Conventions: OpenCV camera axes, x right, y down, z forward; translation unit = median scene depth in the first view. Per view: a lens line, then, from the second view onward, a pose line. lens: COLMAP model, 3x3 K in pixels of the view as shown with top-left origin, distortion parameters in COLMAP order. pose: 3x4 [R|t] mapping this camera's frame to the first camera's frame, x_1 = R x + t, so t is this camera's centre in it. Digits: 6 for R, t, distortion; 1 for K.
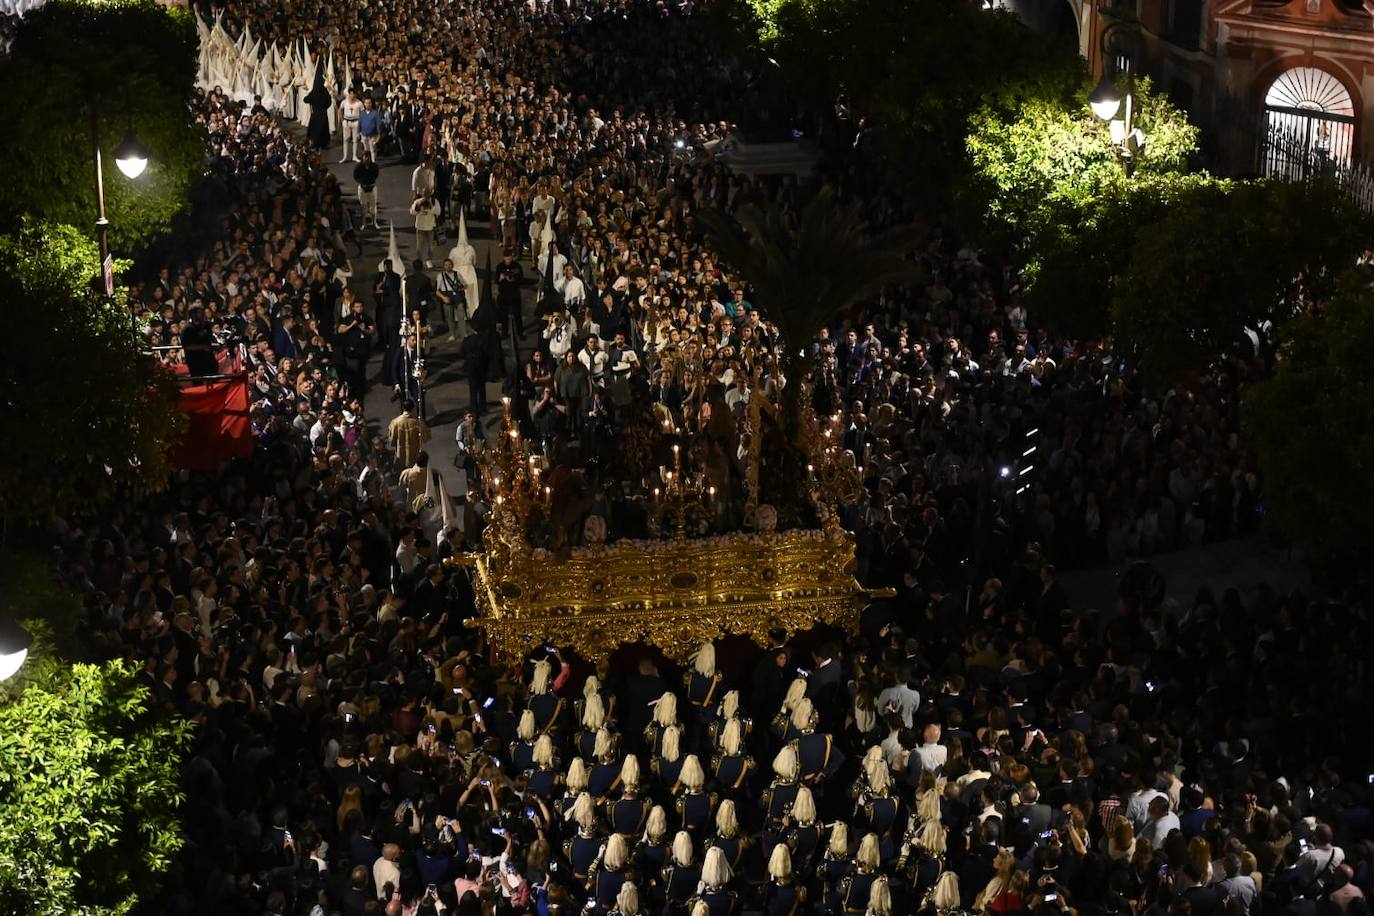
lens RADIAL K [[2764.2, 0, 676.4], [0, 2764.2, 465.4], [0, 0, 1]] dist [0.014813, 0.000000]
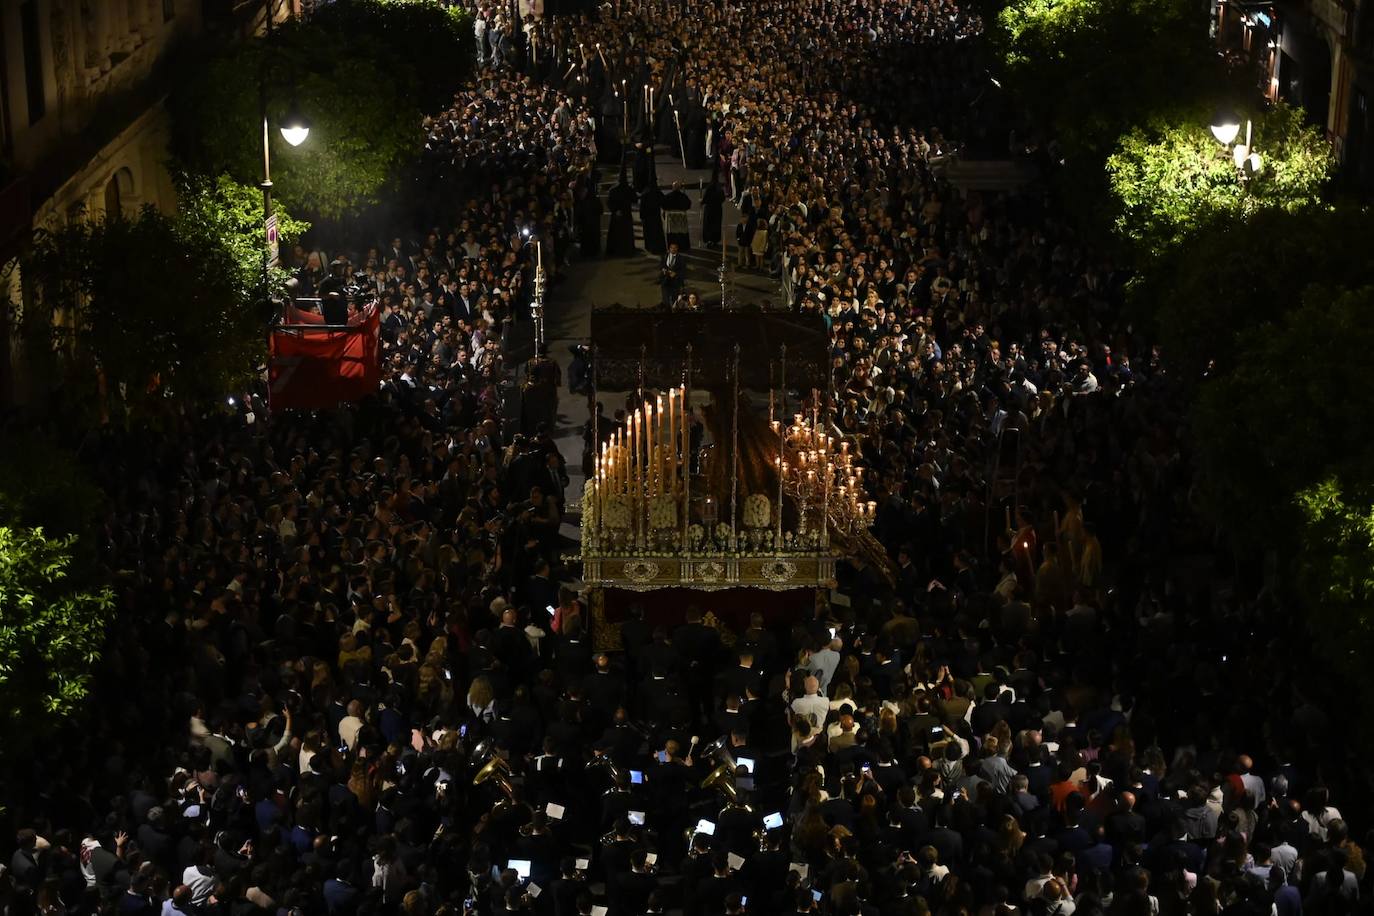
lens RADIAL K [[2764.2, 0, 689.5], [0, 2764.2, 469.0], [0, 0, 1]] dist [0.014813, 0.000000]
pose [[0.977485, 0.075951, -0.196861, 0.172350], [-0.078895, 0.996857, -0.007144, 0.019346], [0.195700, 0.022514, 0.980405, -0.048465]]
